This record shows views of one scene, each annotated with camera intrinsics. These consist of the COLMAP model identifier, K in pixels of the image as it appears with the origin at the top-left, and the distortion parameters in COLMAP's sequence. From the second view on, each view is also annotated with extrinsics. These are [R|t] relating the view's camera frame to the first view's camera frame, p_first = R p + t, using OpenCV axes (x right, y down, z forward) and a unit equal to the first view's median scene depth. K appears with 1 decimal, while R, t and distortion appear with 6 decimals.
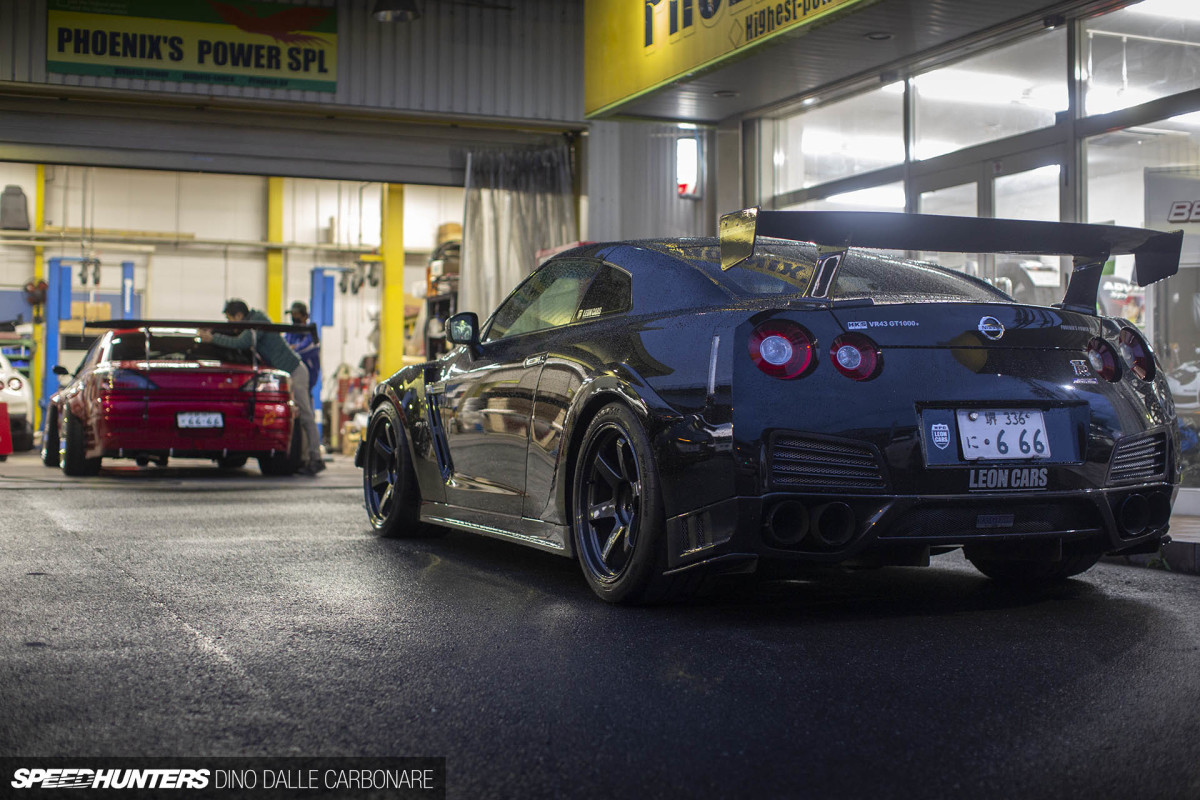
lens RADIAL K [[1752.7, 0, 605.7], [0, 1752.7, 402.6], [0, 0, 1]] dist [-0.107204, 0.000000]
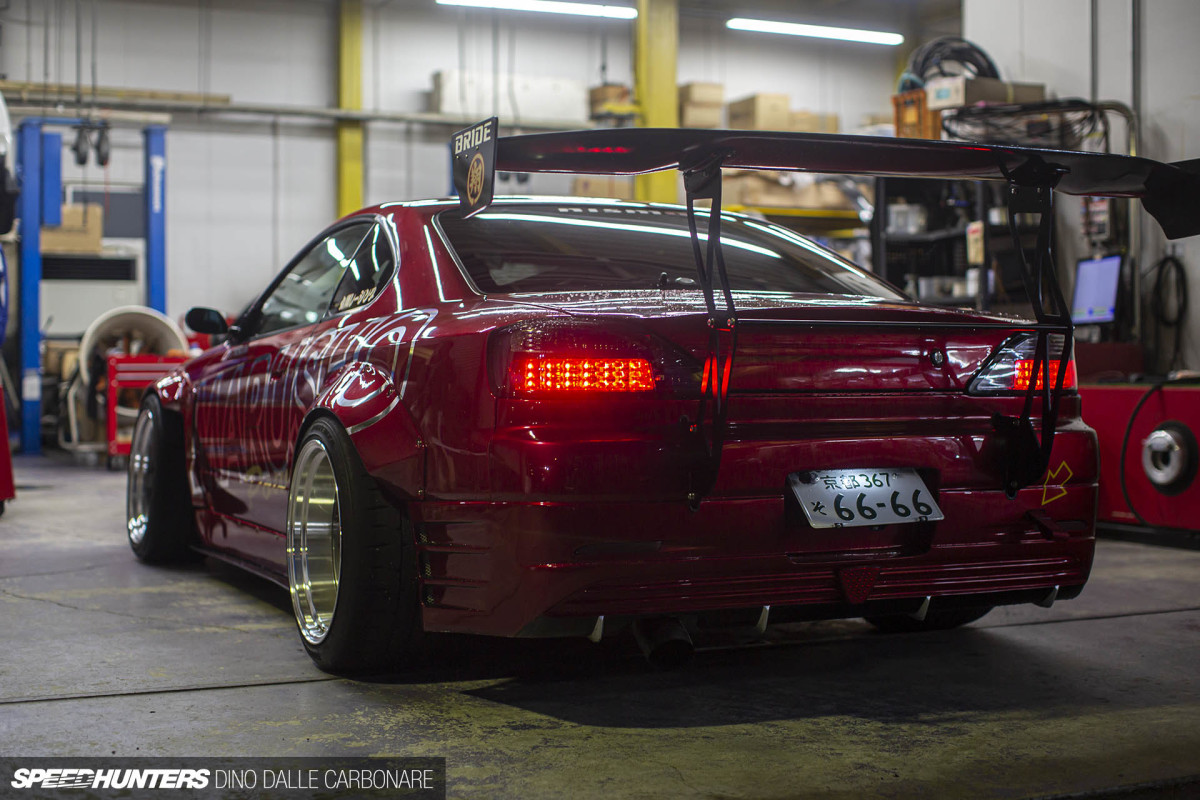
lens RADIAL K [[1752.7, 0, 592.4], [0, 1752.7, 410.9], [0, 0, 1]] dist [-0.107204, 0.000000]
pose [[0.998350, -0.013061, 0.055911, -0.142013], [0.010558, 0.998938, 0.044847, -0.008580], [-0.056437, -0.044182, 0.997428, 0.352893]]
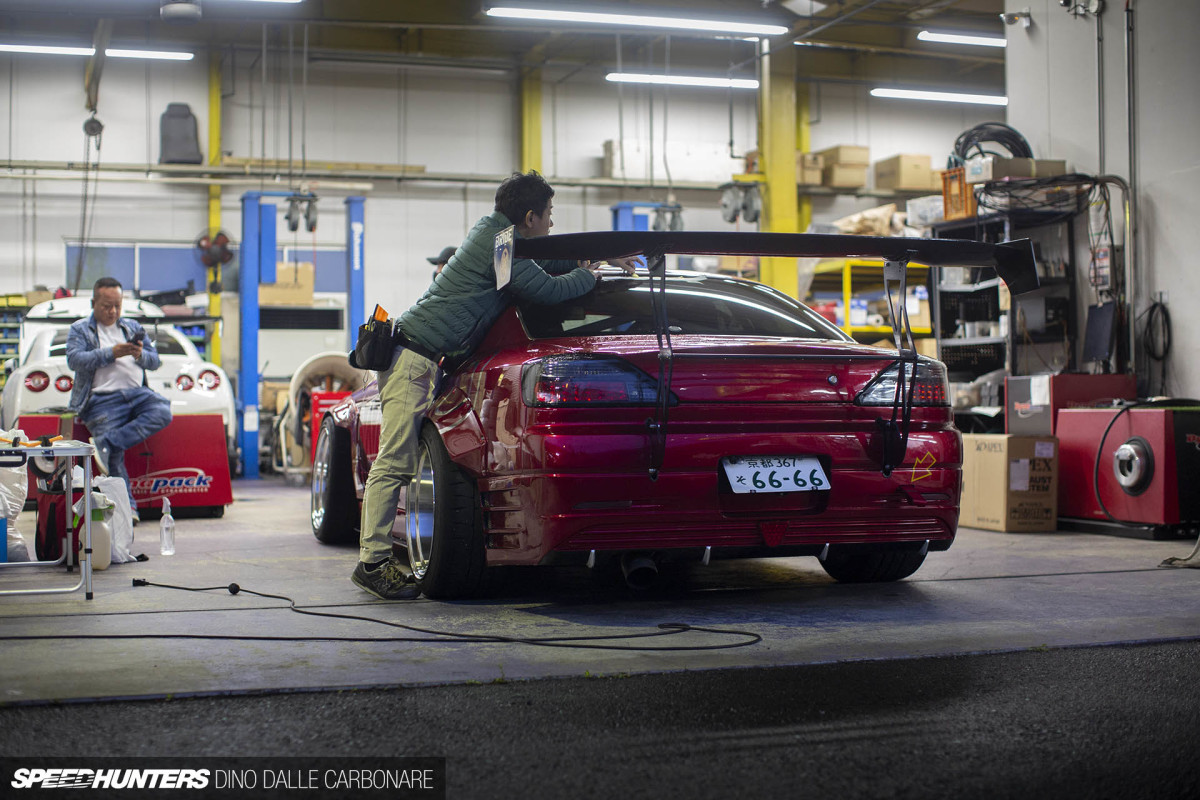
lens RADIAL K [[1752.7, 0, 604.6], [0, 1752.7, 389.3], [0, 0, 1]] dist [-0.107204, 0.000000]
pose [[0.997876, -0.015104, -0.063370, -0.117736], [0.015477, 0.999866, 0.005412, -0.006444], [0.063280, -0.006381, 0.997975, 0.277525]]
